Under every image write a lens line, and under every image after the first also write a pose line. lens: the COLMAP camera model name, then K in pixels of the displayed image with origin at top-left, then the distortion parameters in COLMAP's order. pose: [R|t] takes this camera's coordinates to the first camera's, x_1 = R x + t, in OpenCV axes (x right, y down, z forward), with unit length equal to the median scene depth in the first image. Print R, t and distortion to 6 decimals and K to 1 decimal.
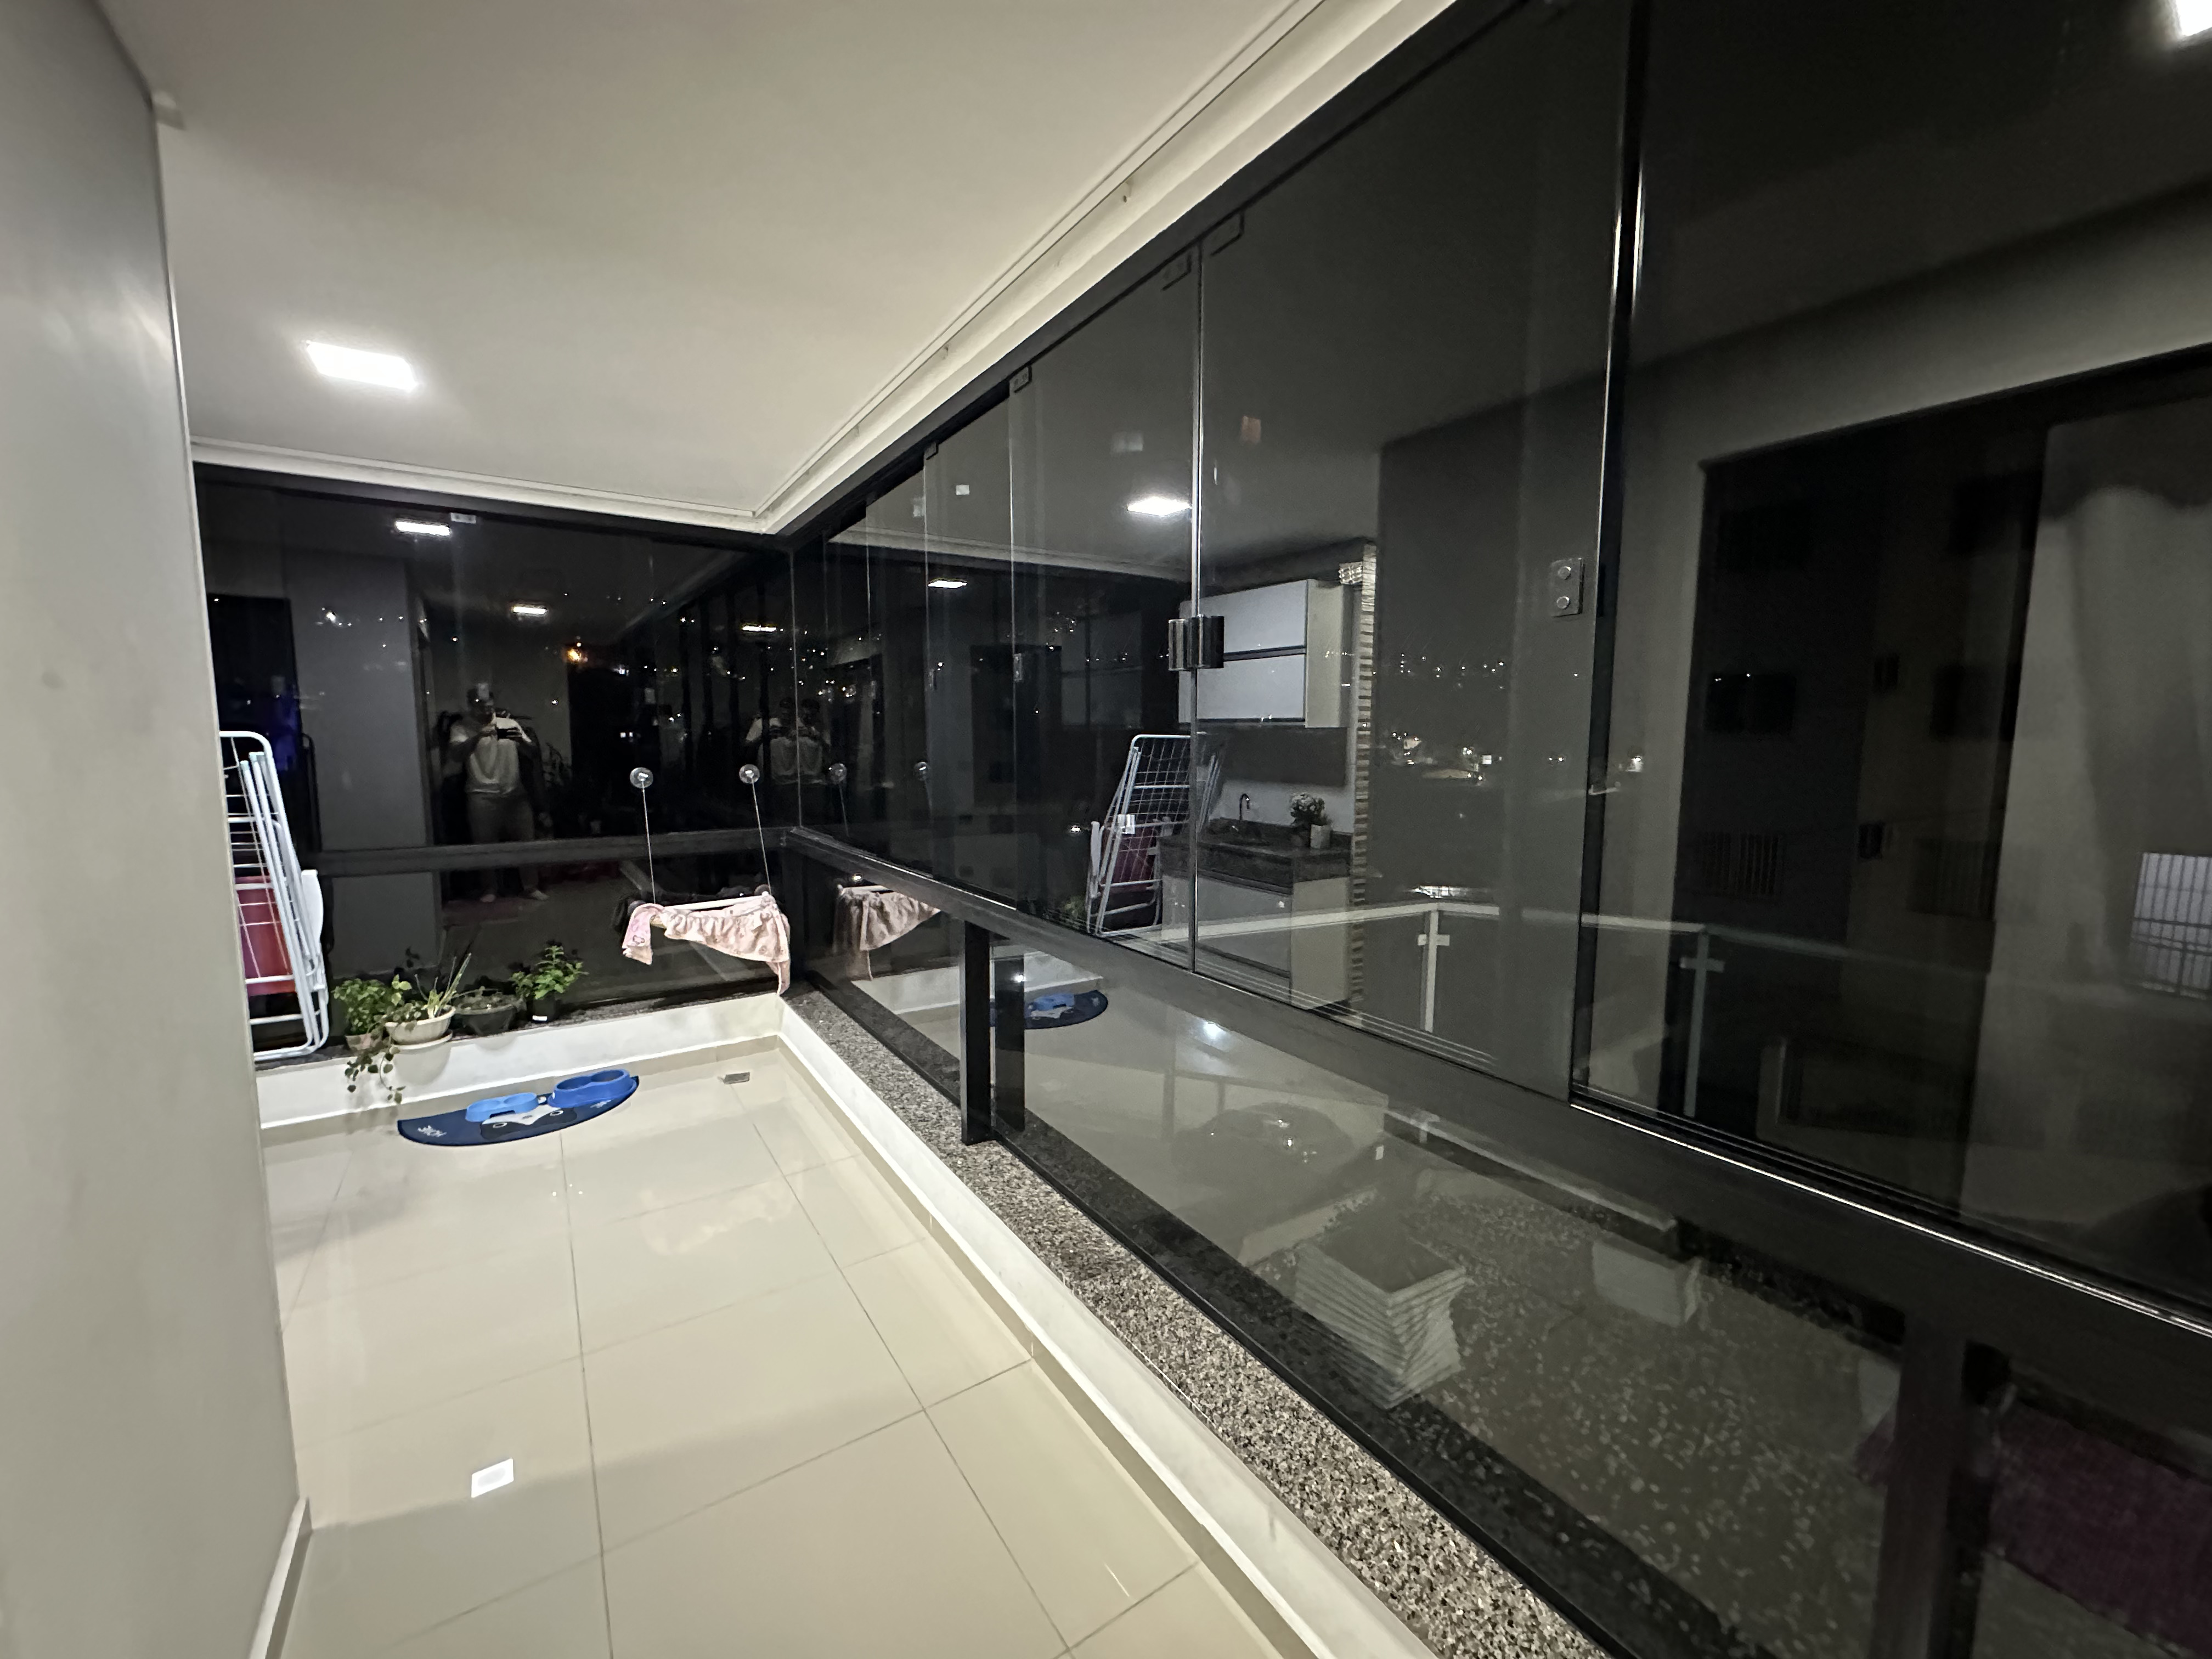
lens RADIAL K [[879.0, 0, 1105.1], [0, 879.0, 829.0], [0, 0, 1]] dist [-0.003962, 0.000136]
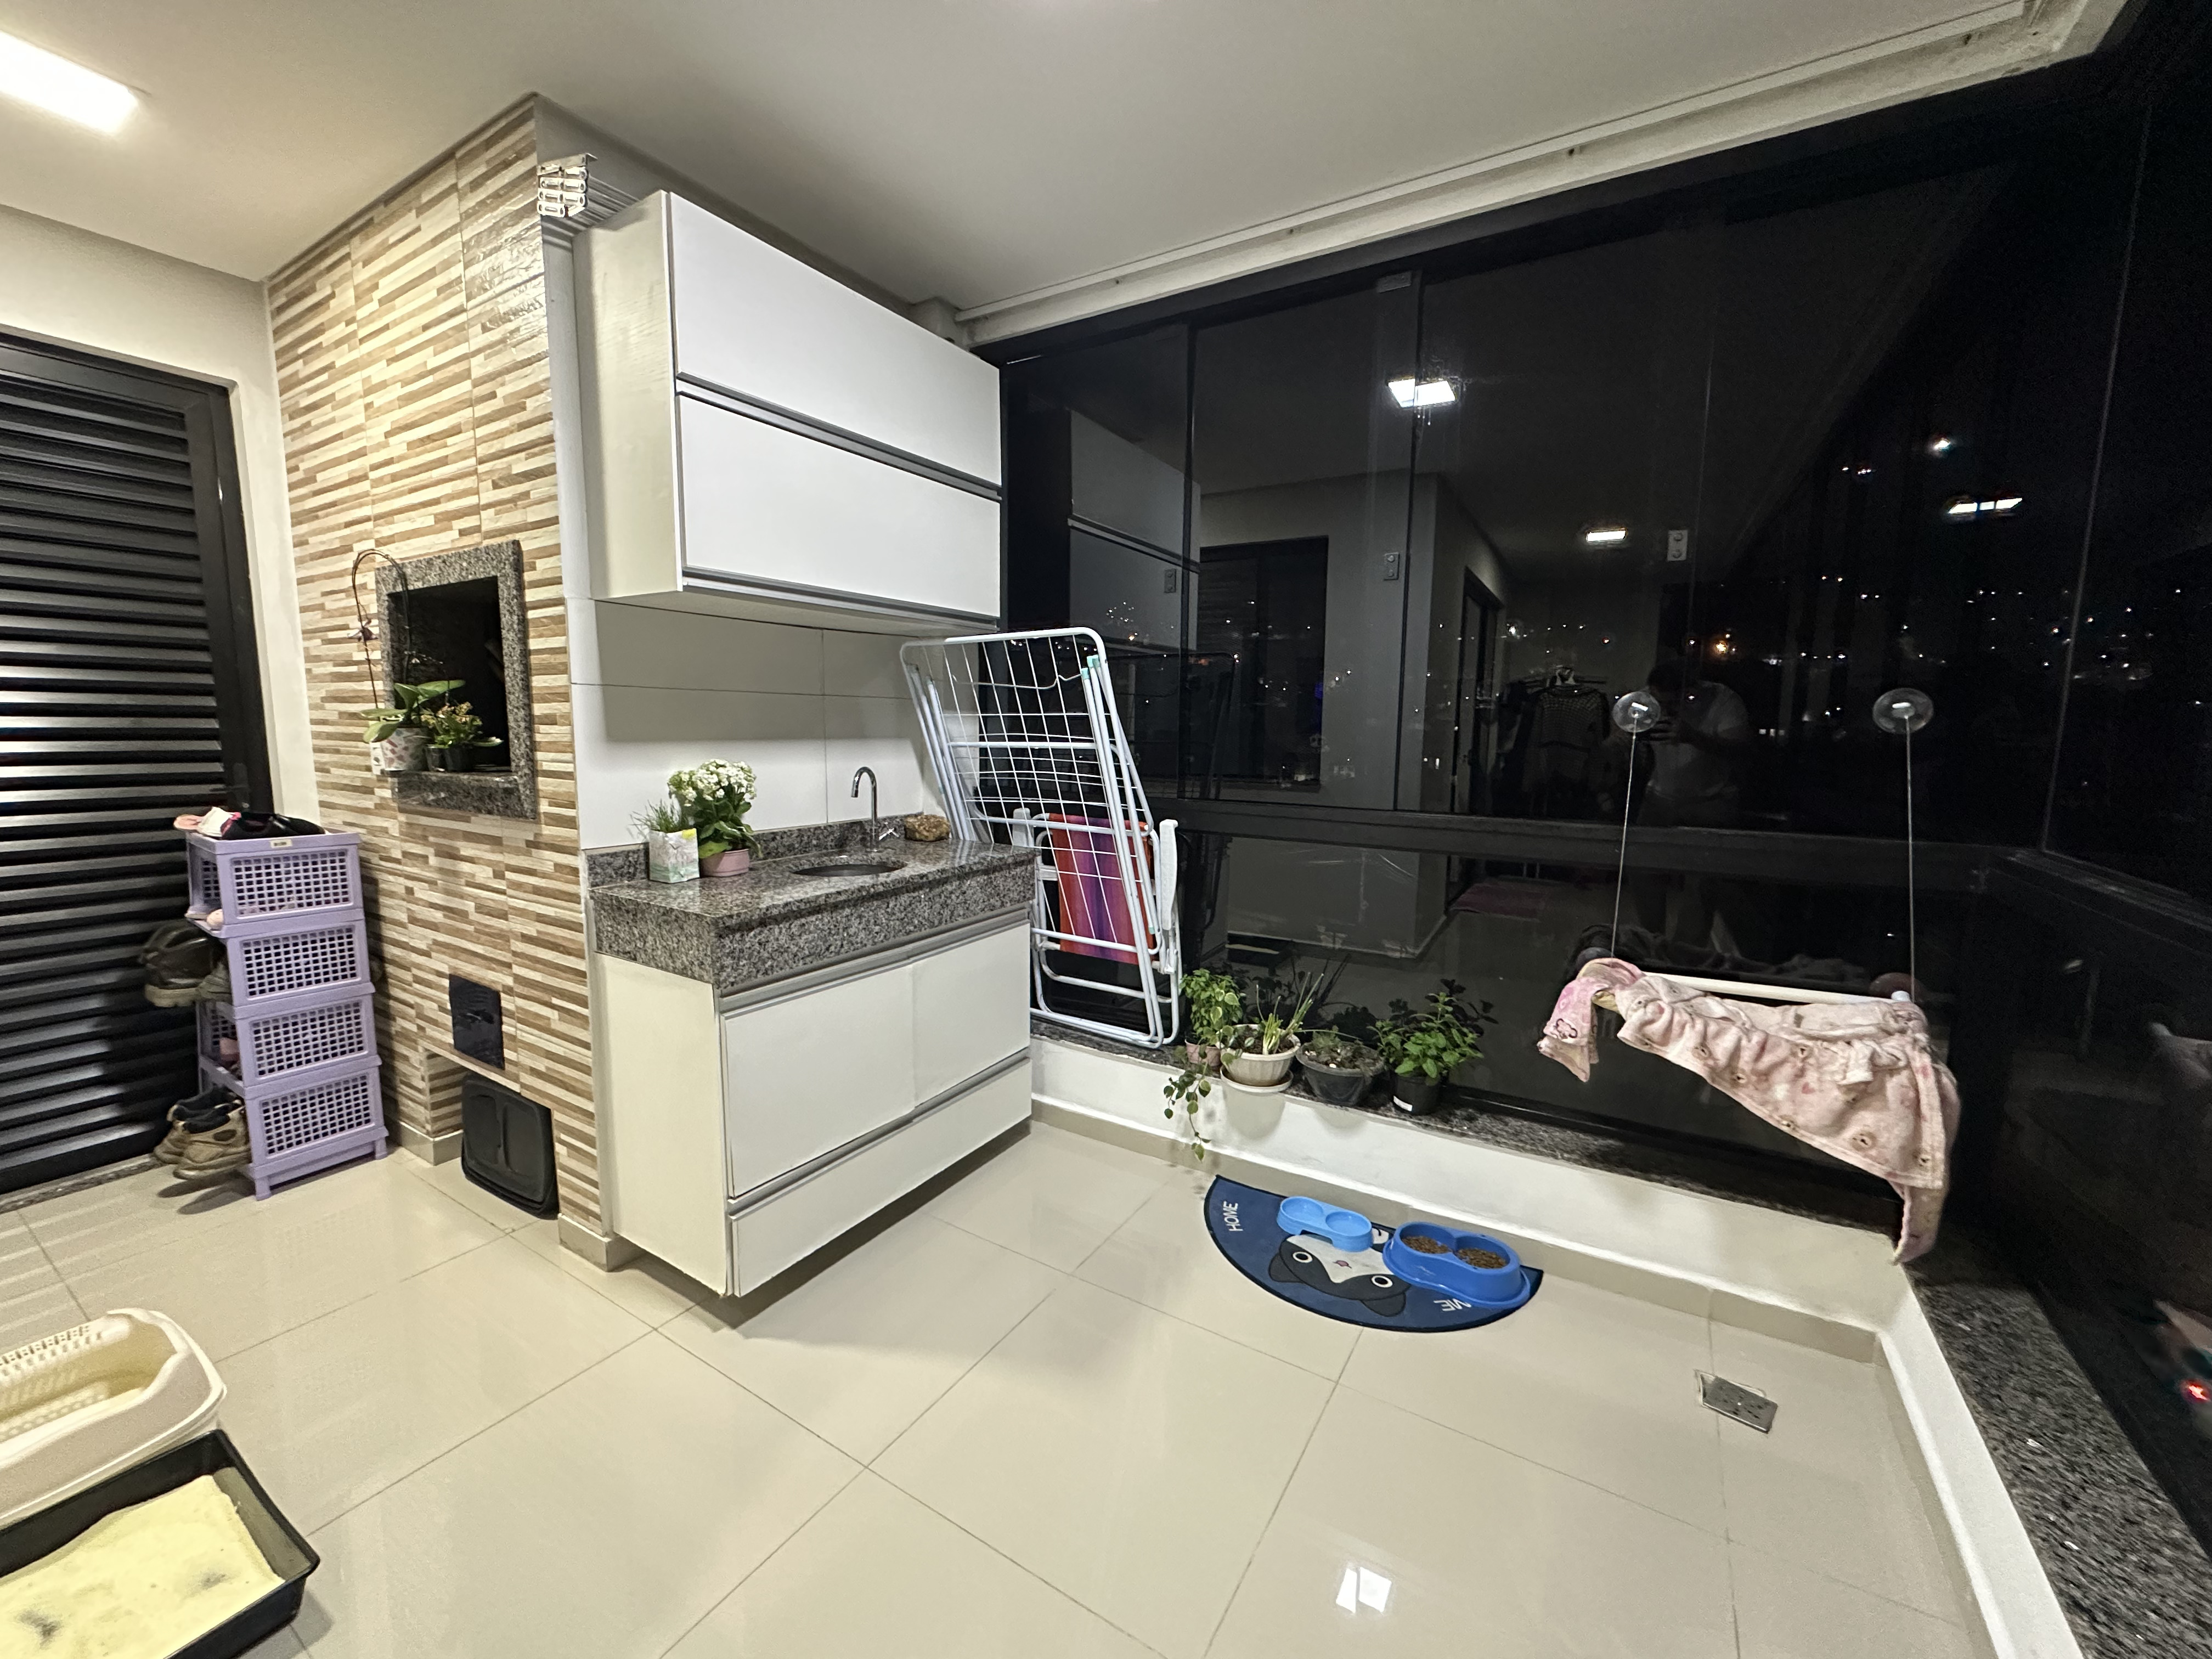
lens RADIAL K [[879.0, 0, 1104.2], [0, 879.0, 829.9], [0, 0, 1]] dist [-0.003962, 0.000136]
pose [[0.415020, 0.109481, -0.903201, -0.198438], [-0.105959, 0.991794, 0.071532, 0.005545], [0.903621, 0.066016, 0.423215, 0.536243]]
